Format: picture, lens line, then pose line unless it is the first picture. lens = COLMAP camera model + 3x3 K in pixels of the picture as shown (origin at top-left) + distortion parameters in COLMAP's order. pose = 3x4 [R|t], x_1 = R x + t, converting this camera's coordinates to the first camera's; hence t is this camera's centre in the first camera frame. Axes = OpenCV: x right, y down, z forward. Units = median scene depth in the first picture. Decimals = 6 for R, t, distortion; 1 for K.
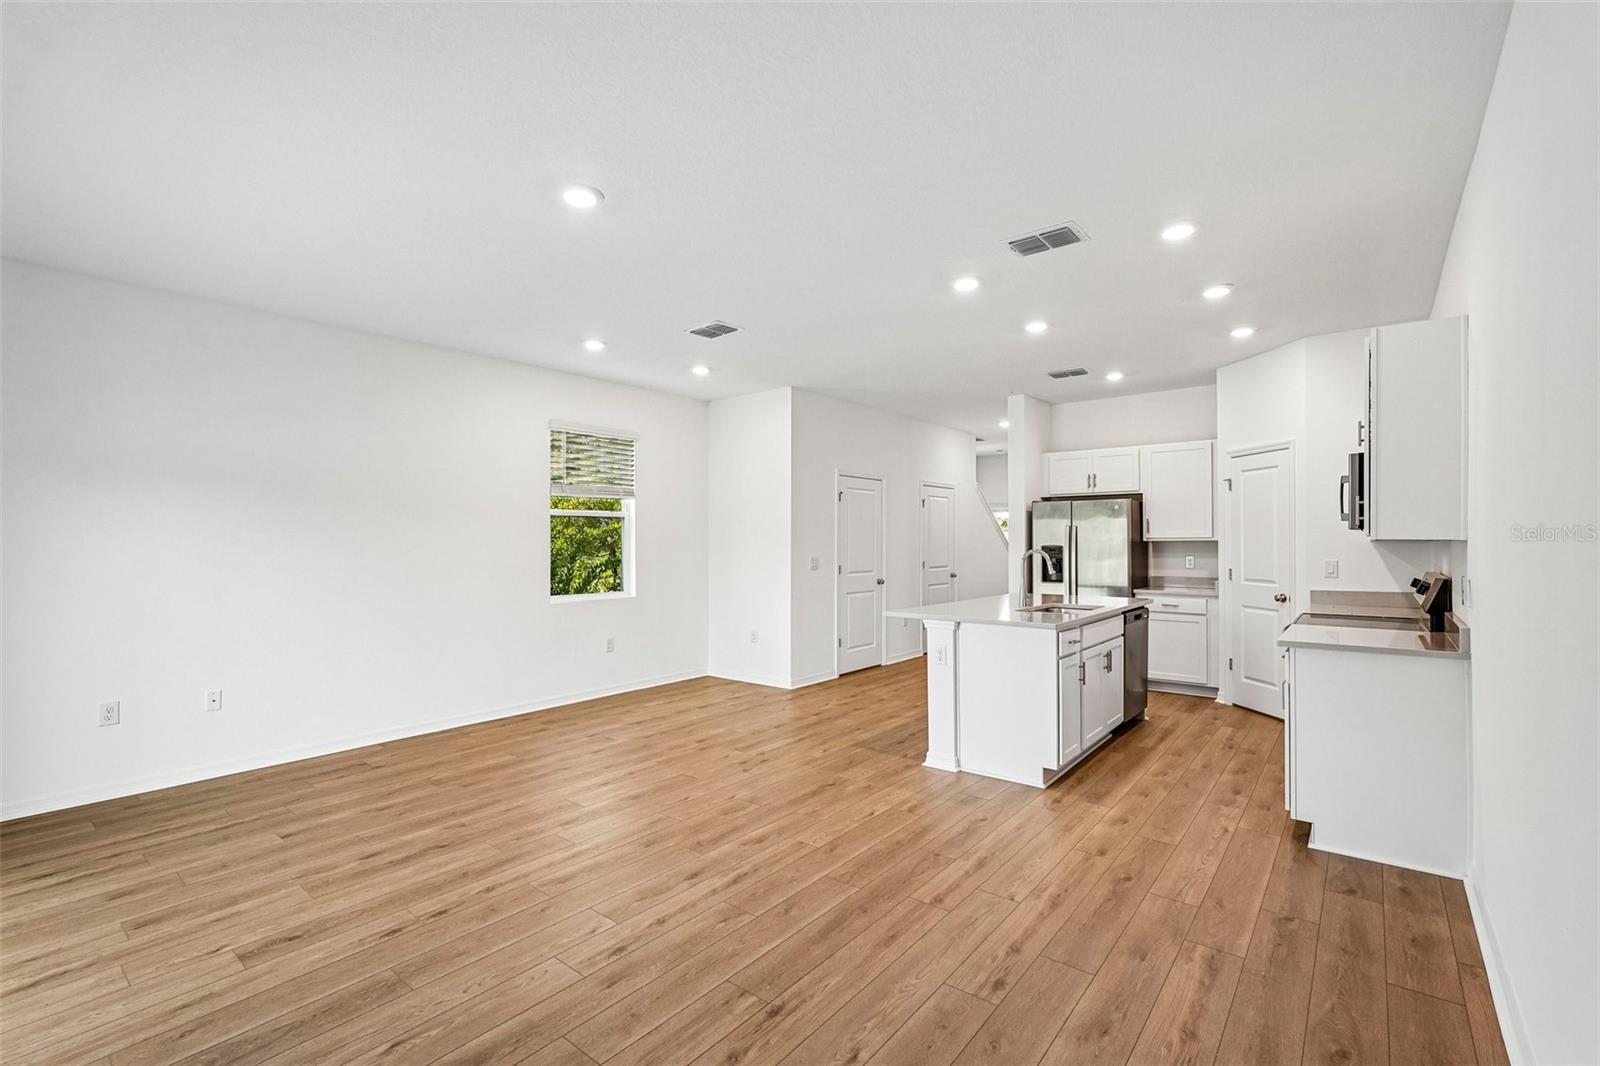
lens RADIAL K [[715.7, 0, 797.2], [0, 715.7, 535.7], [0, 0, 1]] dist [-0.006650, 0.005334]
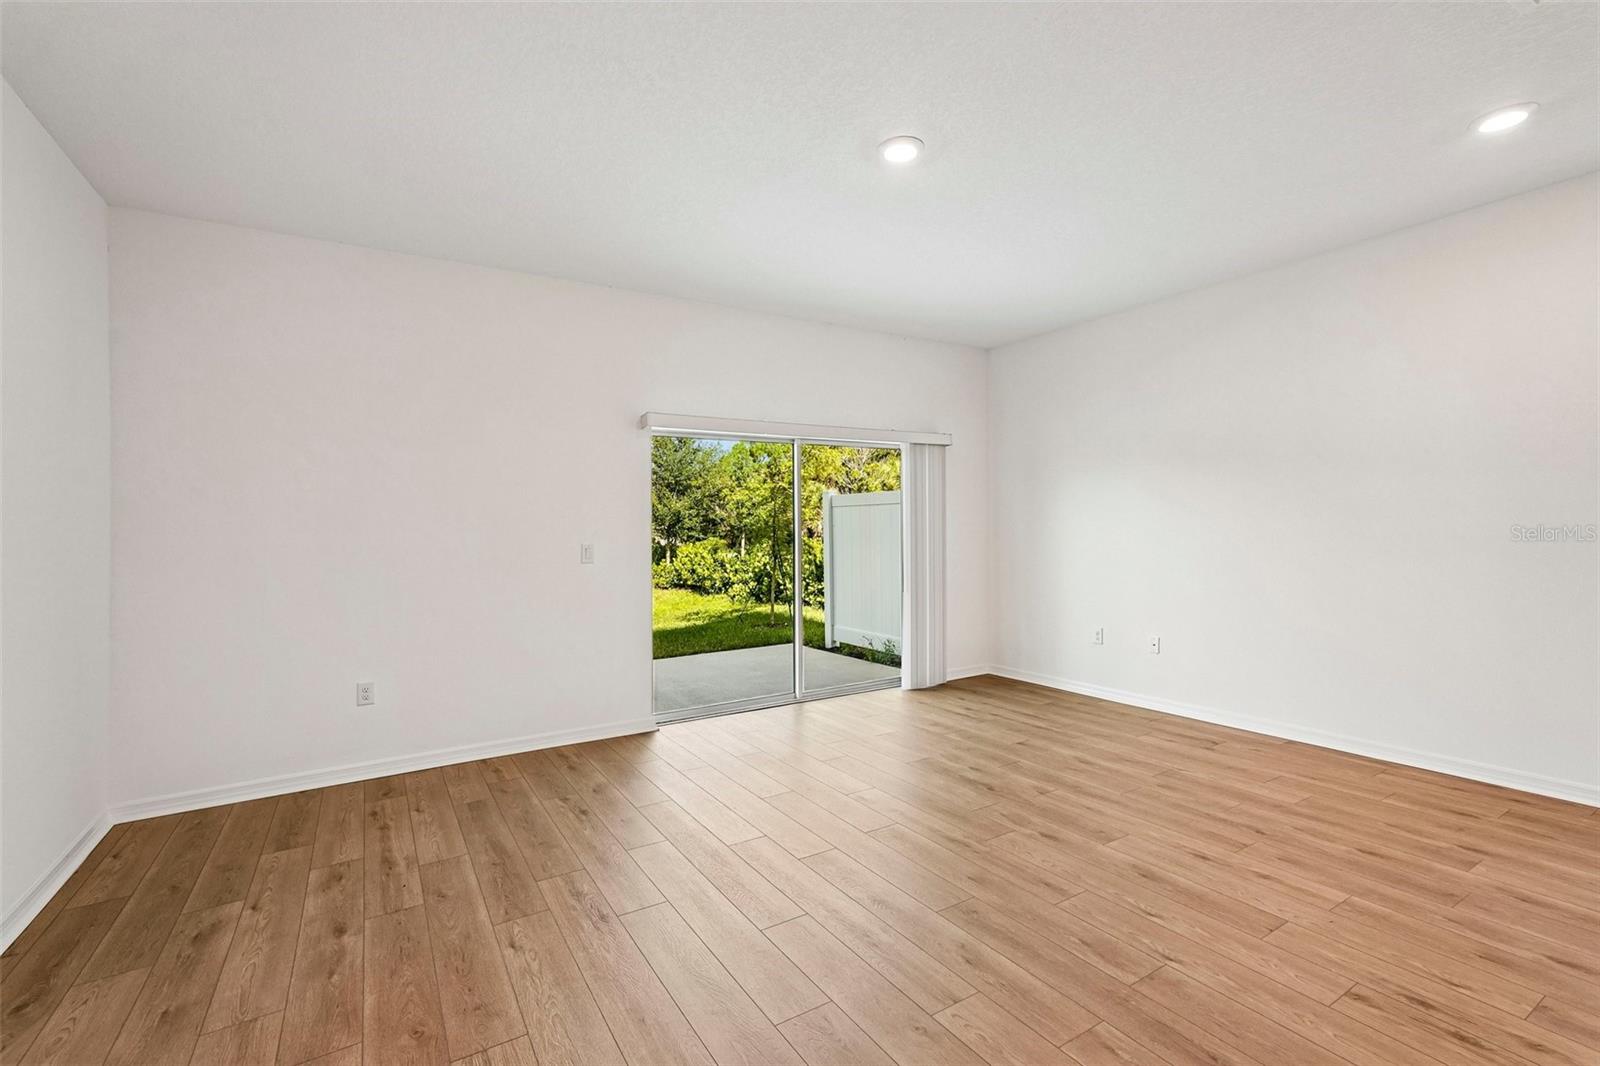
lens RADIAL K [[715.7, 0, 815.5], [0, 715.7, 533.7], [0, 0, 1]] dist [-0.006650, 0.005334]
pose [[-0.302669, 0.017671, -0.952932, 0.495906], [0.019334, 0.999736, 0.012398, 0.026166], [0.952900, -0.014671, -0.302931, 0.887583]]
